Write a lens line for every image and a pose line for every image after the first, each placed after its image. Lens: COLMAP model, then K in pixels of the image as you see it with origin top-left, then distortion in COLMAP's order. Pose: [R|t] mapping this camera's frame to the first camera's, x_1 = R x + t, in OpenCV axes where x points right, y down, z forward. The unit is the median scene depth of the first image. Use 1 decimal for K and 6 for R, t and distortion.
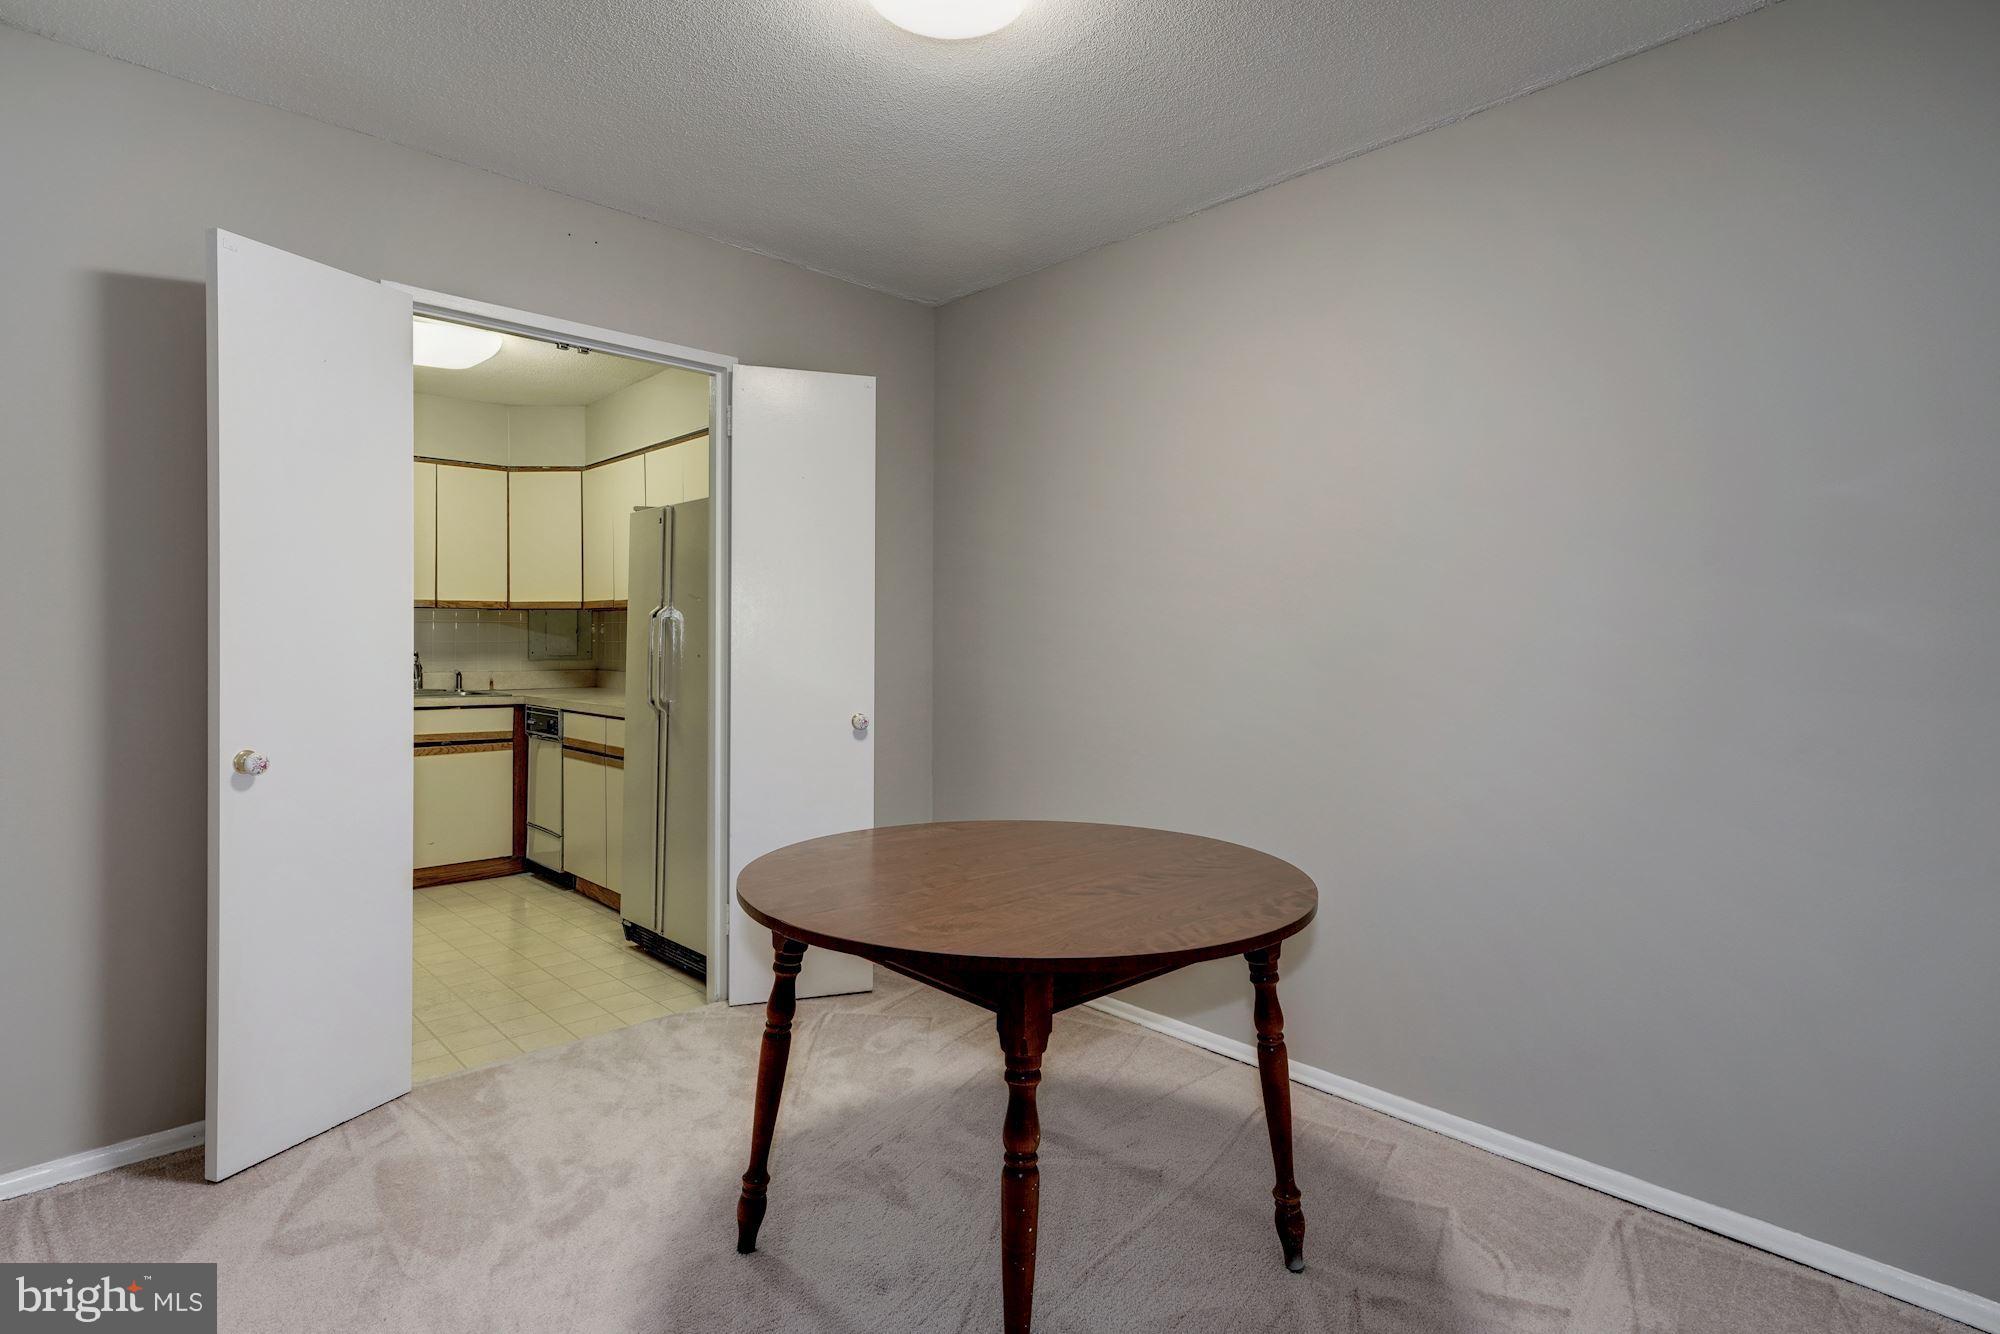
lens RADIAL K [[1024.8, 0, 1010.9], [0, 1024.8, 651.0], [0, 0, 1]] dist [0.009594, 0.002685]
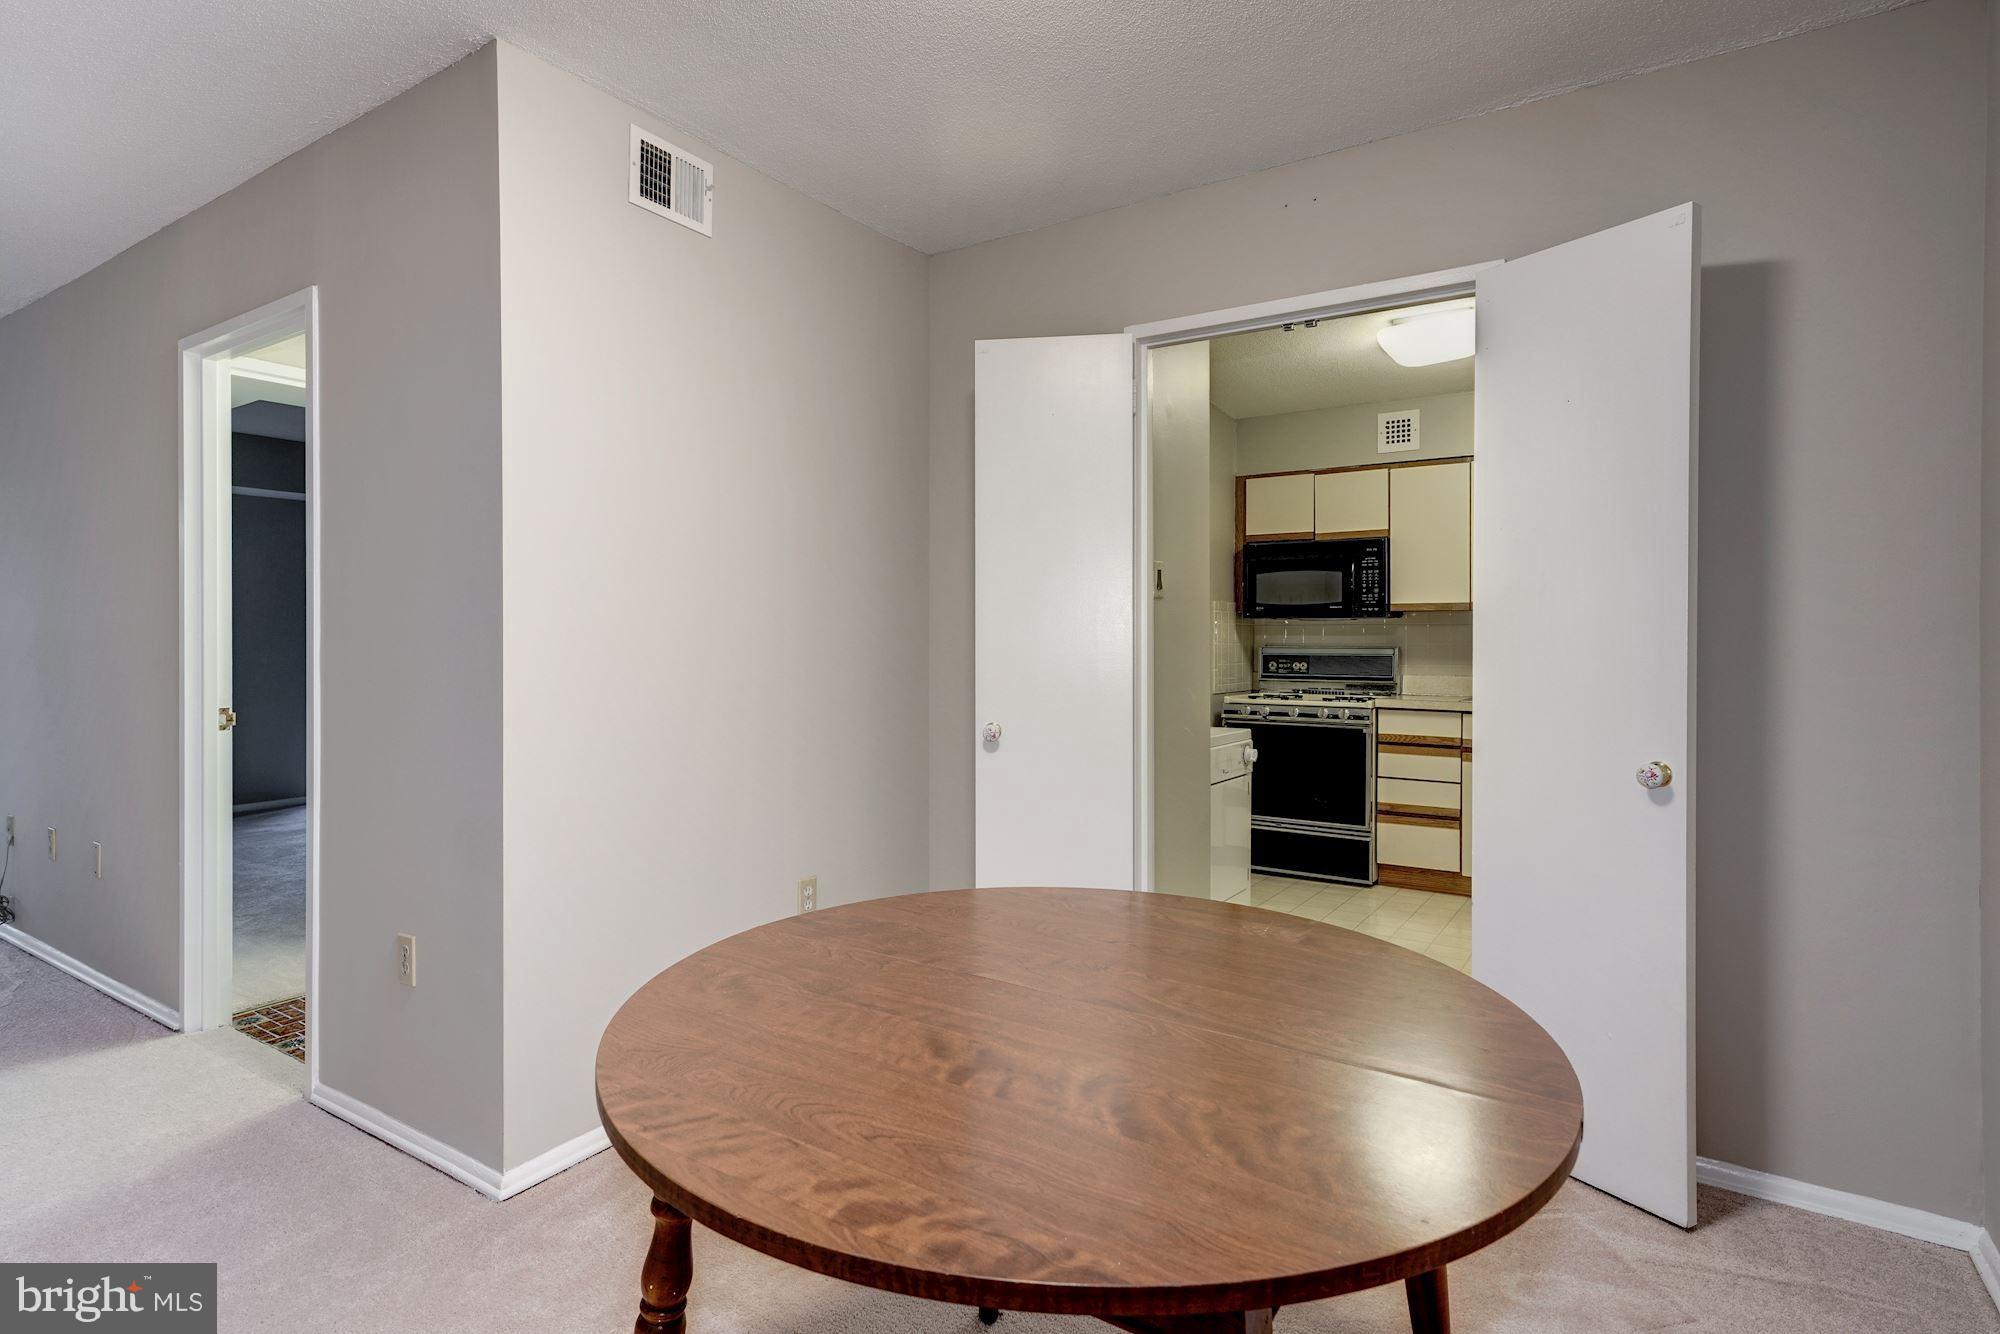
lens RADIAL K [[1024.8, 0, 1001.8], [0, 1024.8, 651.3], [0, 0, 1]] dist [0.009594, 0.002685]
pose [[0.212529, 0.005155, -0.977141, 0.243513], [-0.011562, 0.999929, 0.002760, 0.000237], [0.977086, 0.010711, 0.212574, 0.325274]]
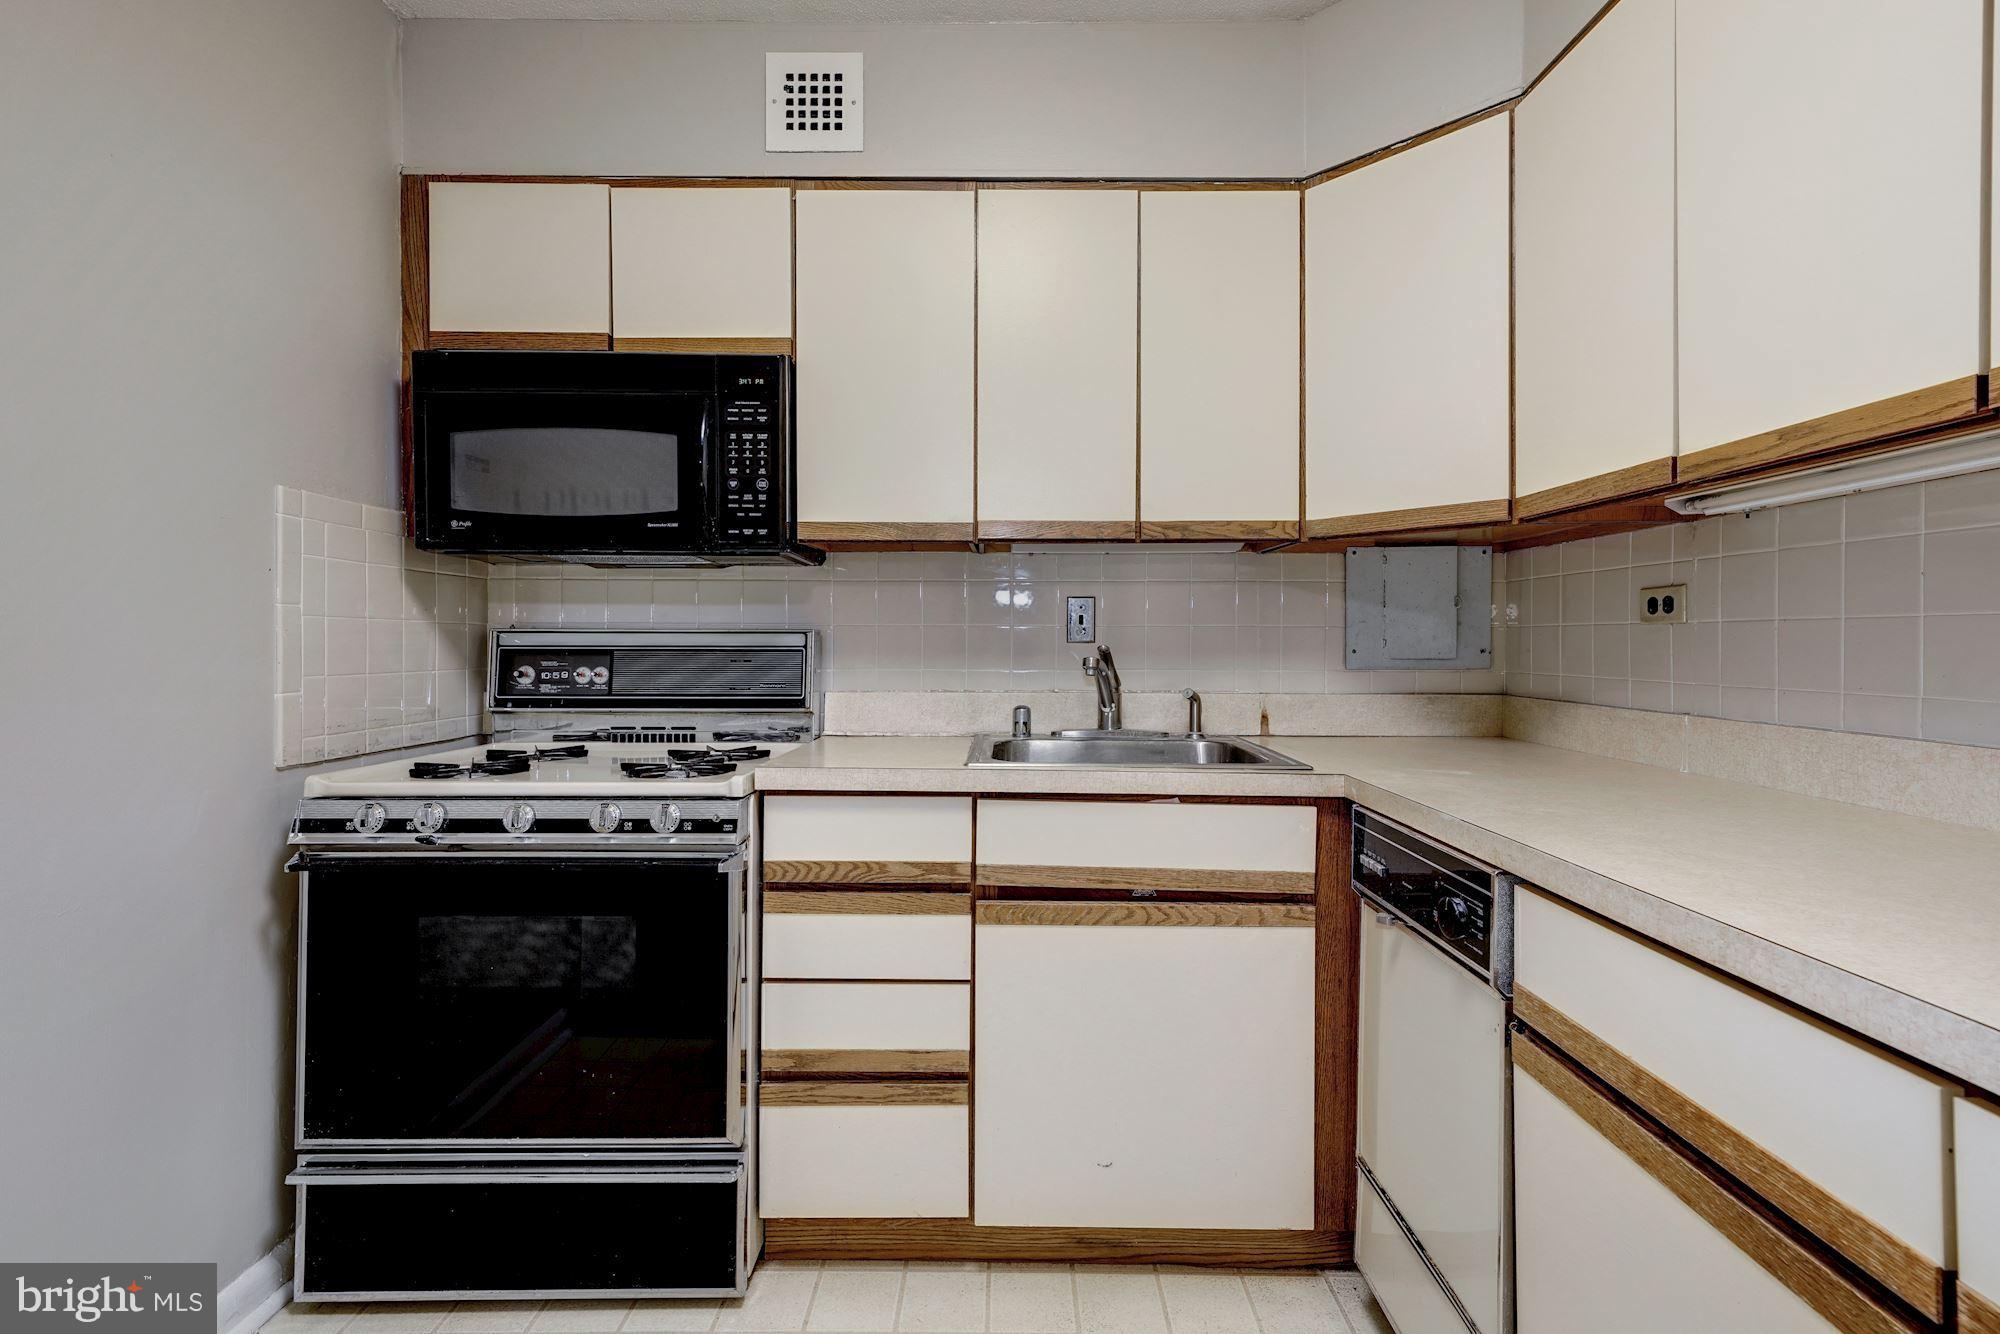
lens RADIAL K [[882.8, 0, 1011.8], [0, 882.8, 634.8], [0, 0, 1]] dist [0.002982, 0.000109]
pose [[0.720498, -0.006249, -0.693429, -0.353794], [-0.007632, 0.999827, -0.016940, 0.002626], [0.693415, 0.017498, 0.720326, 0.717878]]
